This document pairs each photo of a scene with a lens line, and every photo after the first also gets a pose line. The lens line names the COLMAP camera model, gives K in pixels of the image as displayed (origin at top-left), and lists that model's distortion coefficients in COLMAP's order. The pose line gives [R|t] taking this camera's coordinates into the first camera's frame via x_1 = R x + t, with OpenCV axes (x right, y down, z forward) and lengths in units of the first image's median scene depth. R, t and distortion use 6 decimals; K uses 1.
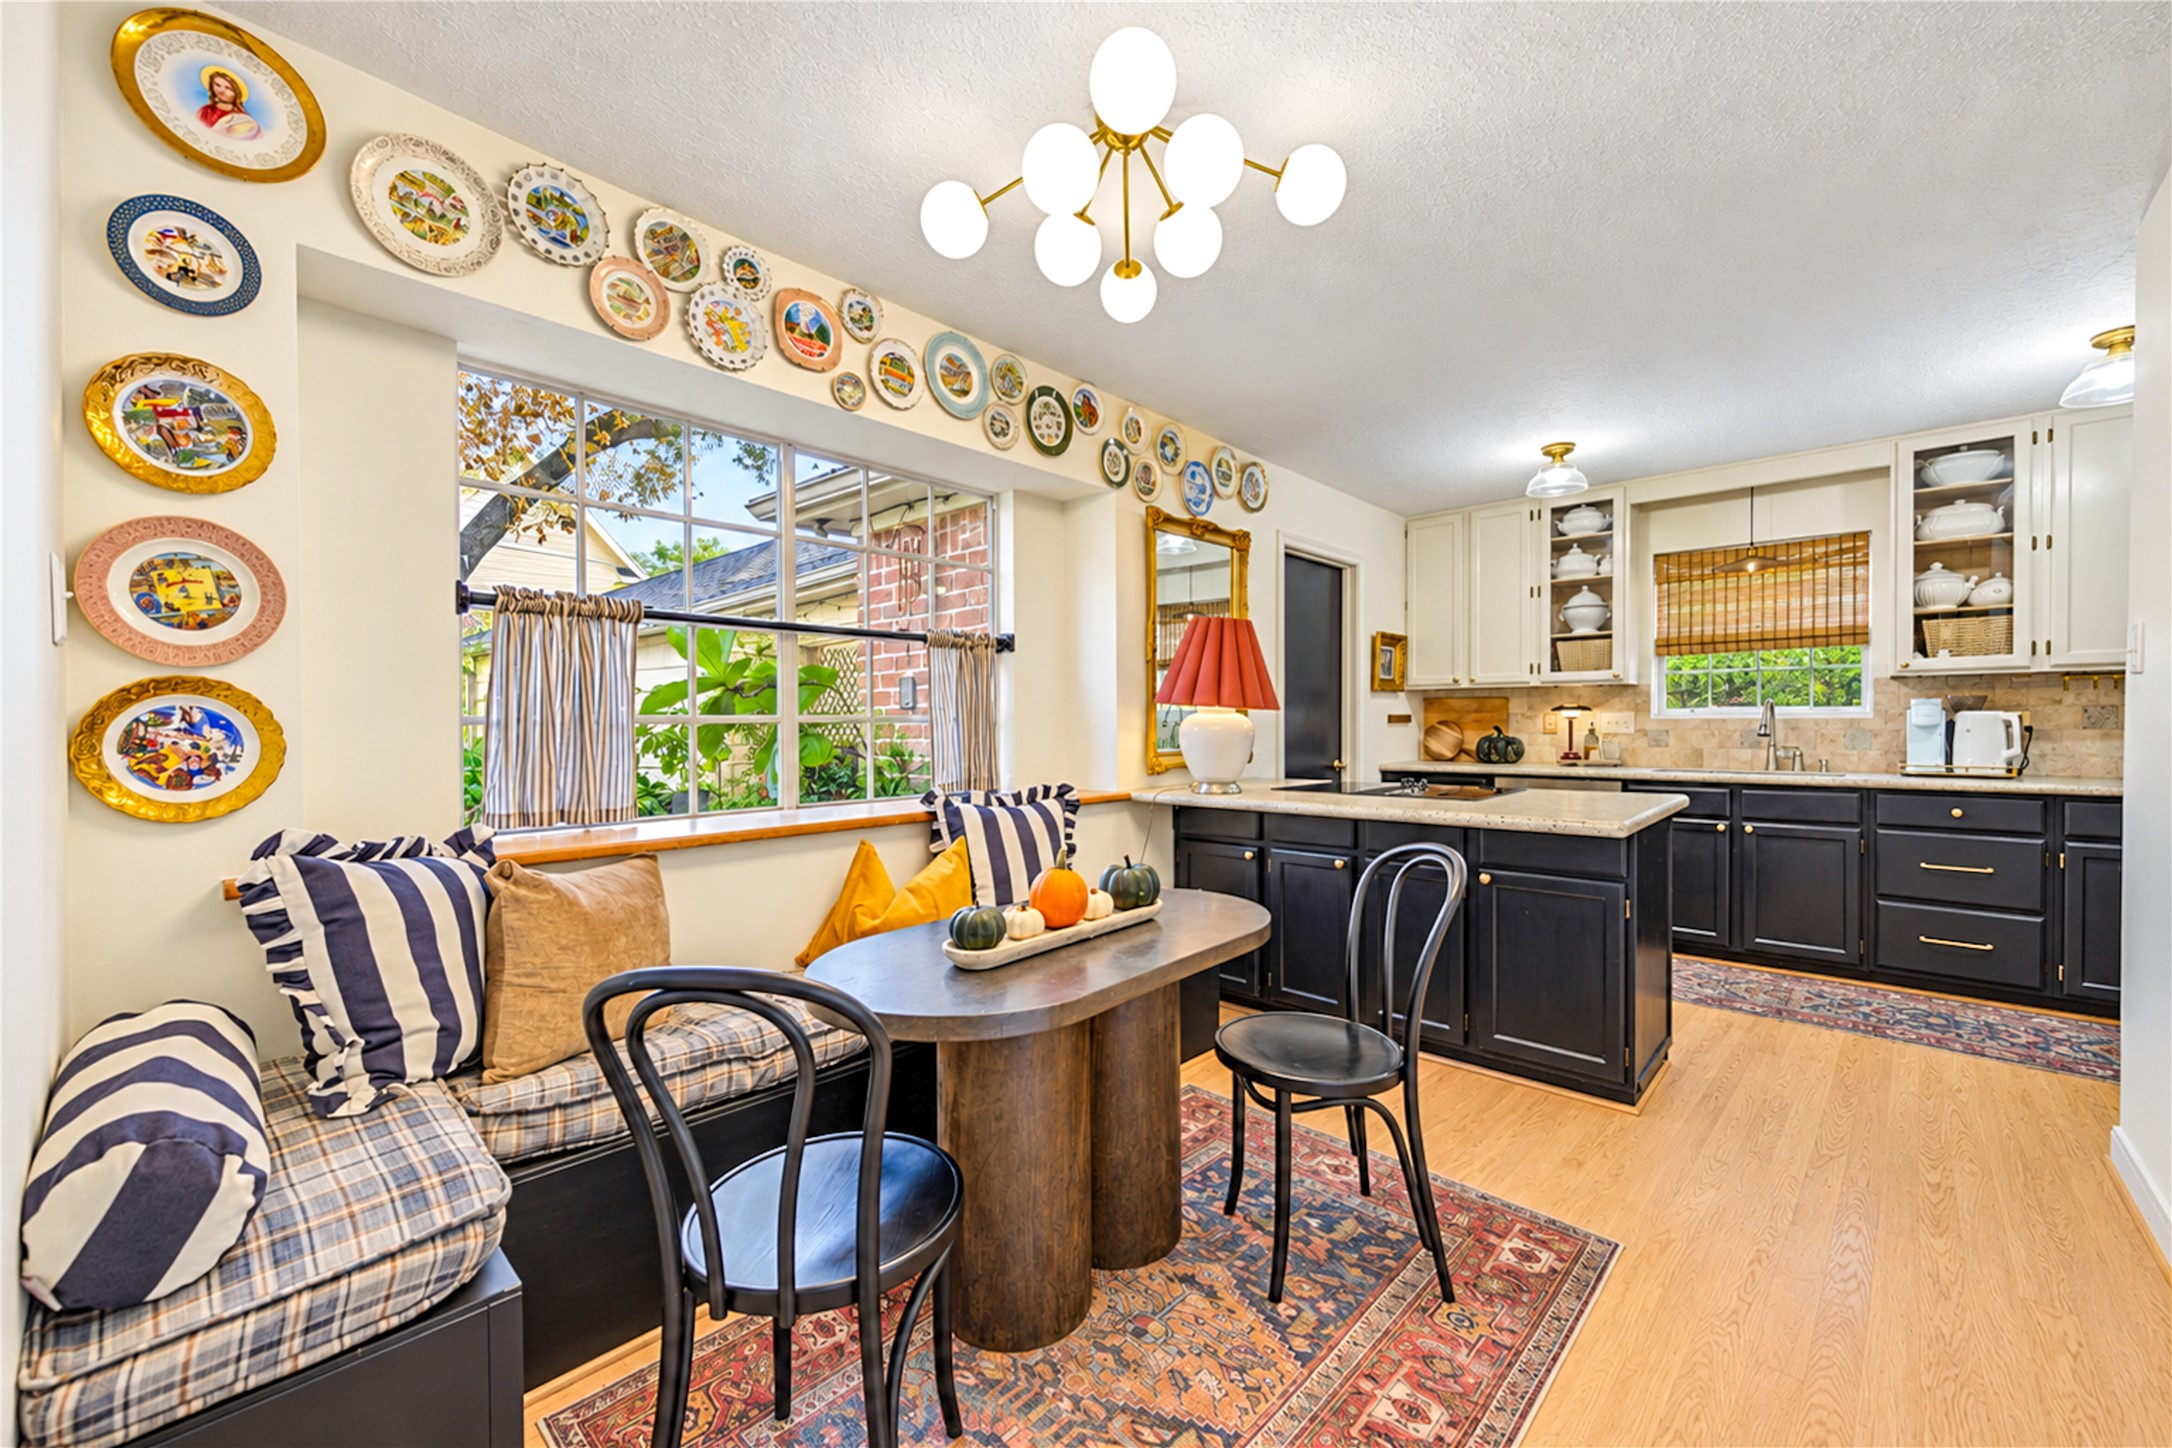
lens RADIAL K [[857.9, 0, 1099.5], [0, 857.9, 729.4], [0, 0, 1]] dist [0.001942, 0.000129]
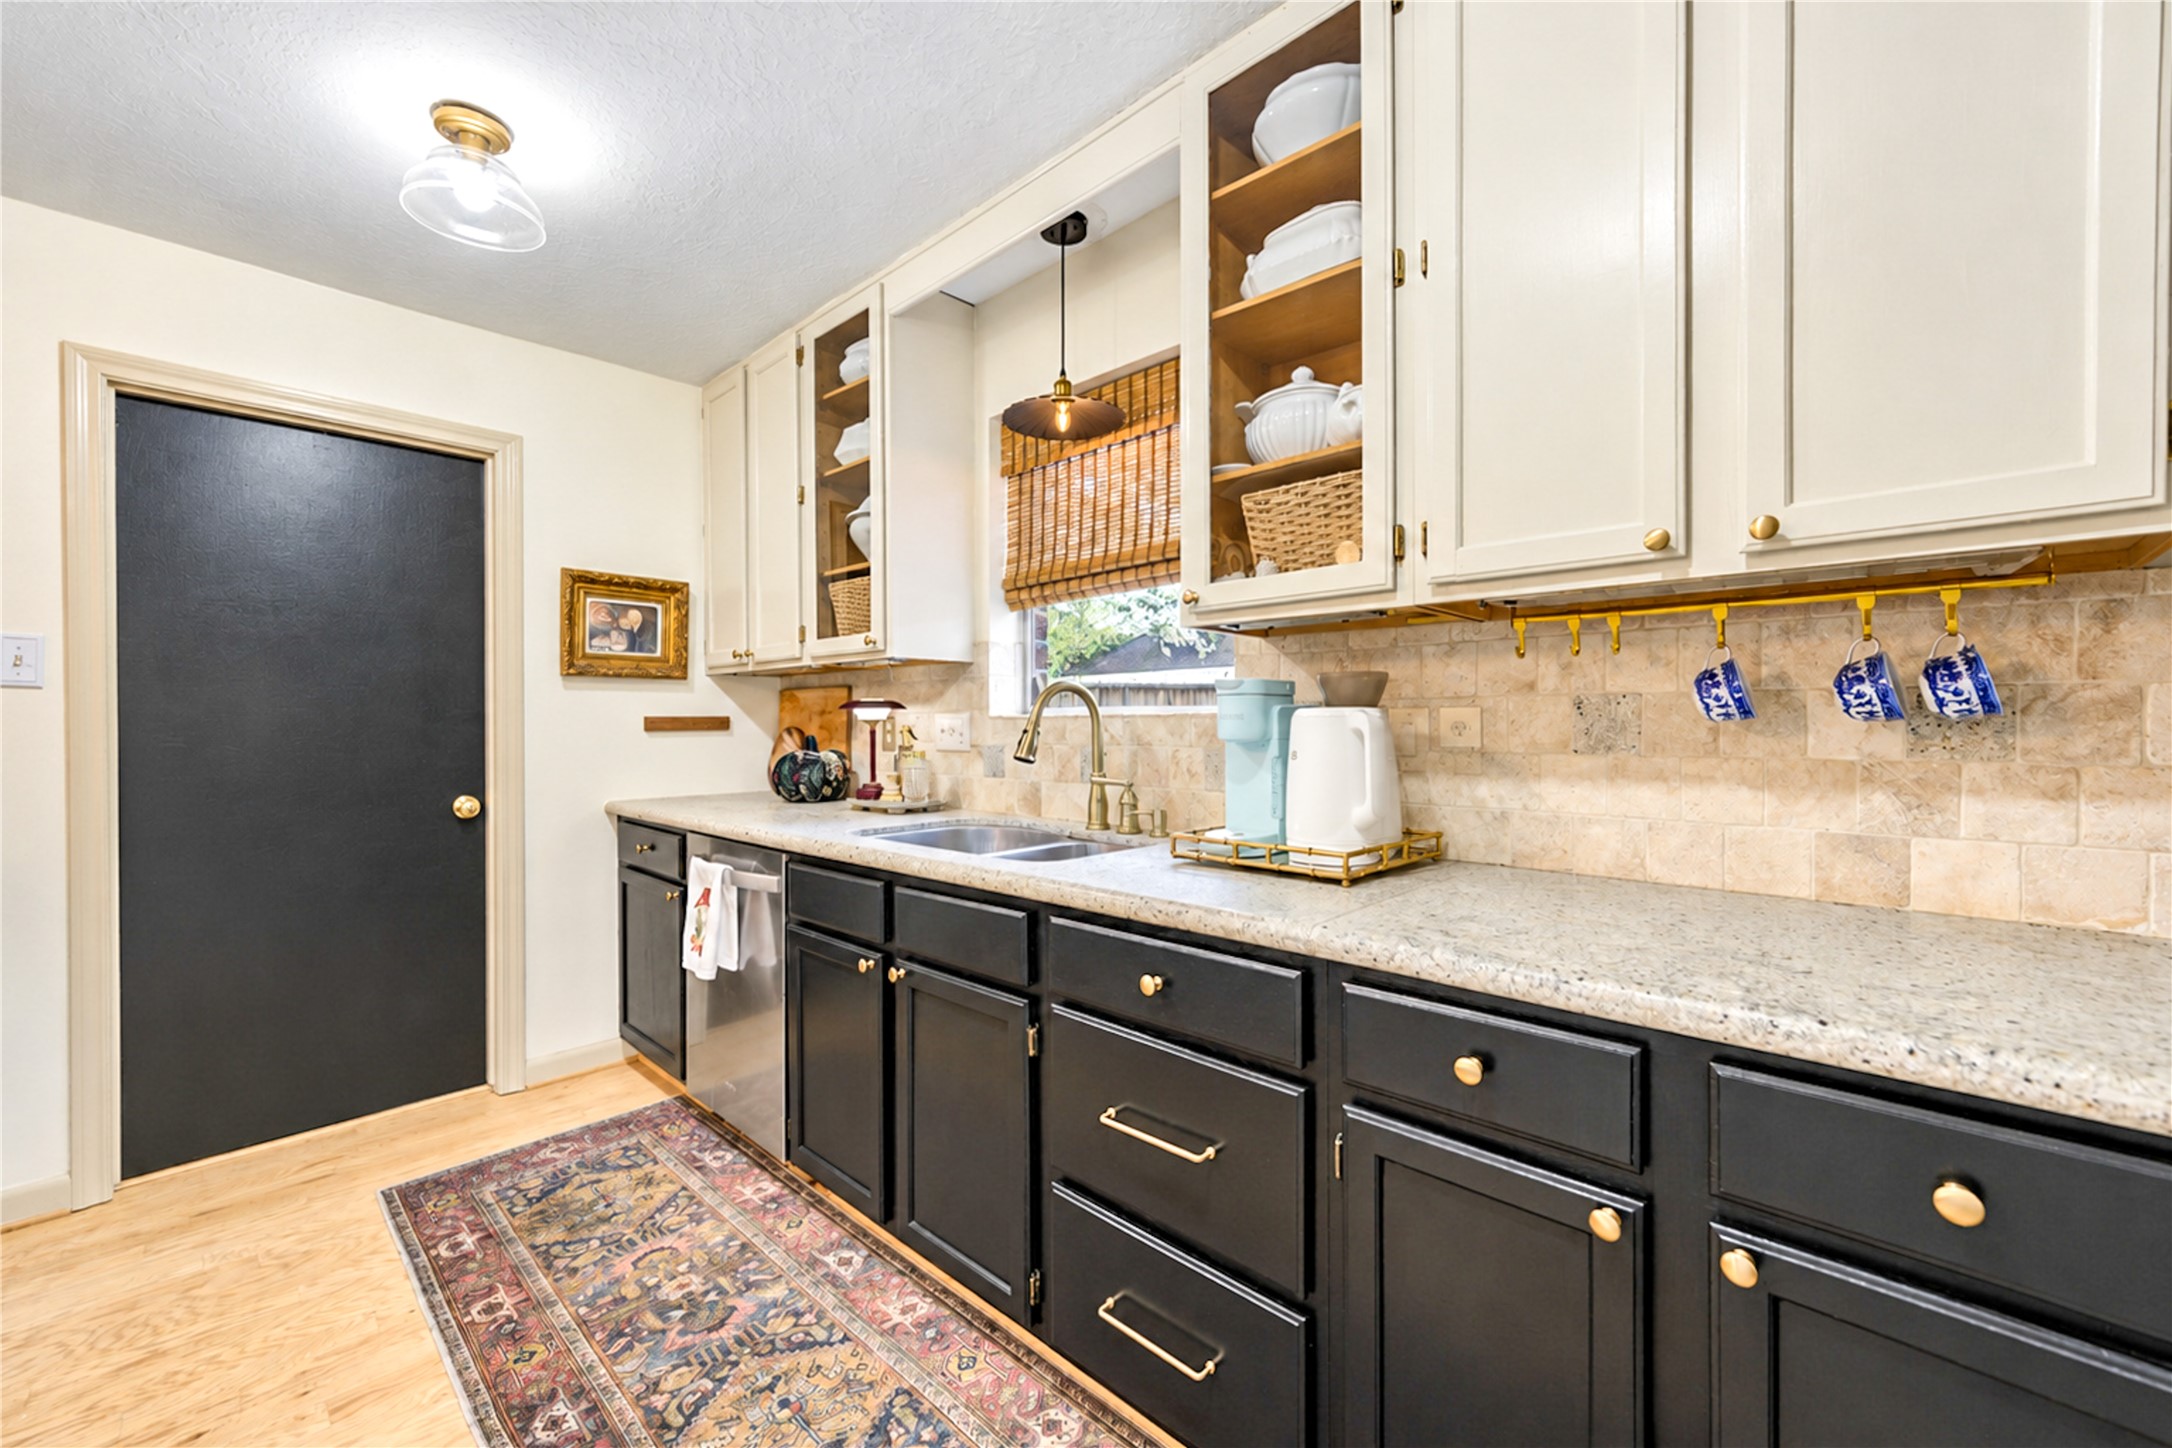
lens RADIAL K [[857.9, 0, 1096.9], [0, 857.9, 730.0], [0, 0, 1]] dist [0.001942, 0.000129]
pose [[0.999418, 0.001088, -0.034096, 0.861902], [-0.001113, 0.999999, -0.000717, -0.010121], [0.034095, 0.000754, 0.999418, 0.547406]]
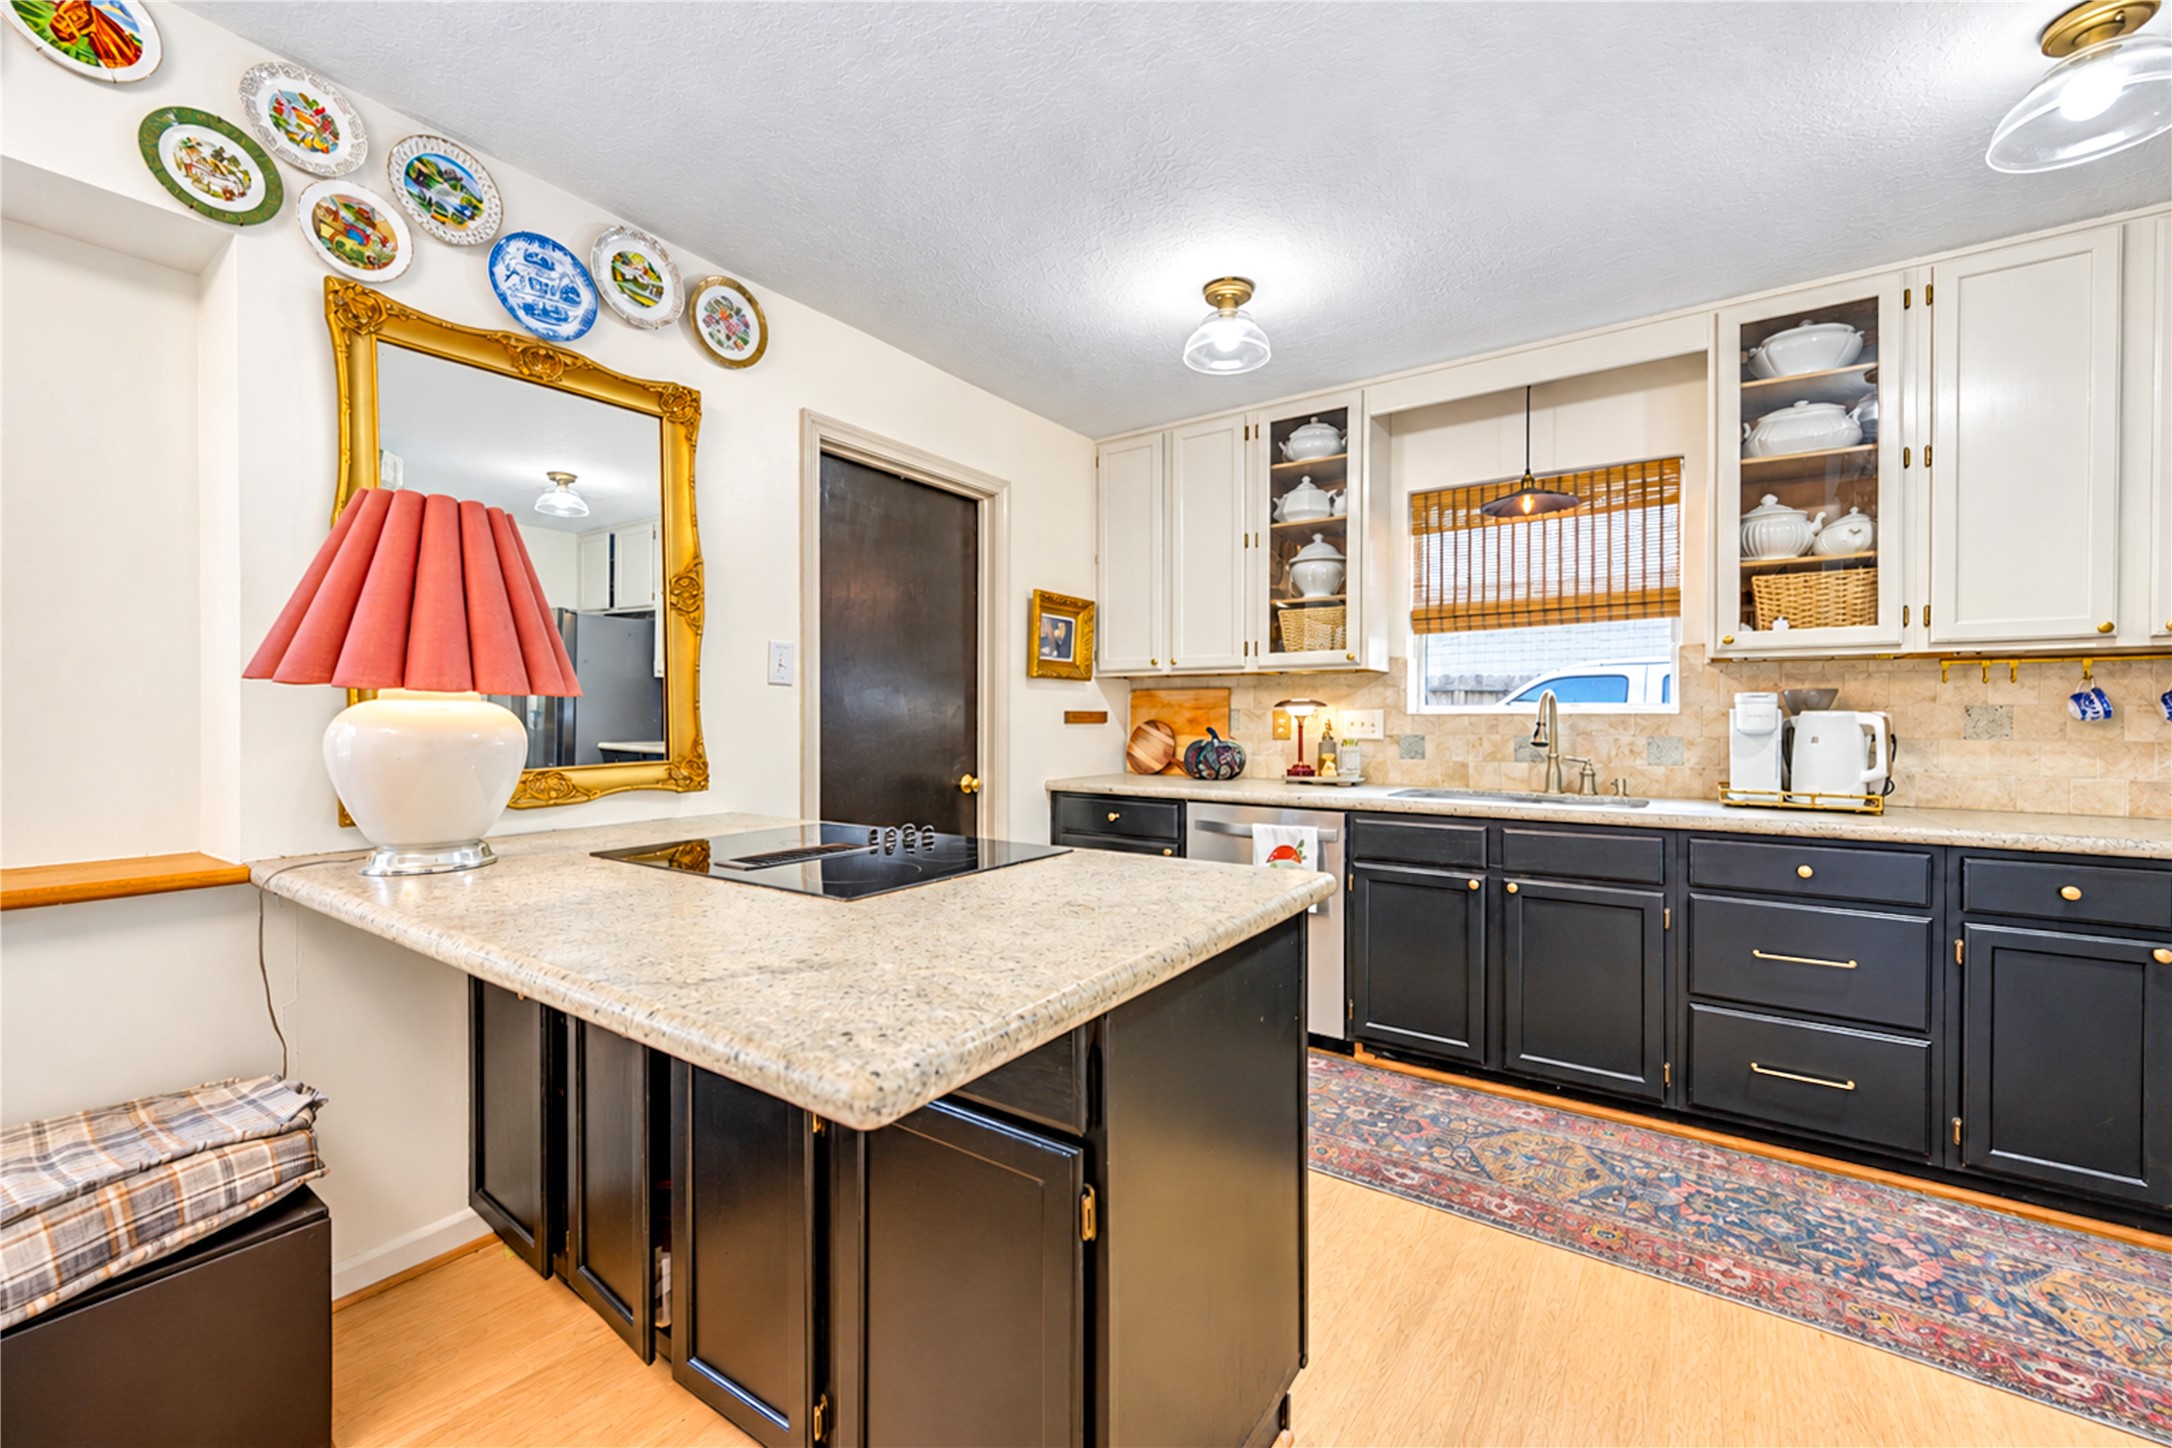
lens RADIAL K [[857.9, 0, 1071.2], [0, 857.9, 720.8], [0, 0, 1]] dist [0.001942, 0.000129]
pose [[0.993822, 0.006972, 0.110765, 0.338050], [-0.006272, 0.999958, -0.006664, -0.005468], [-0.110807, 0.005928, 0.993824, 0.373230]]
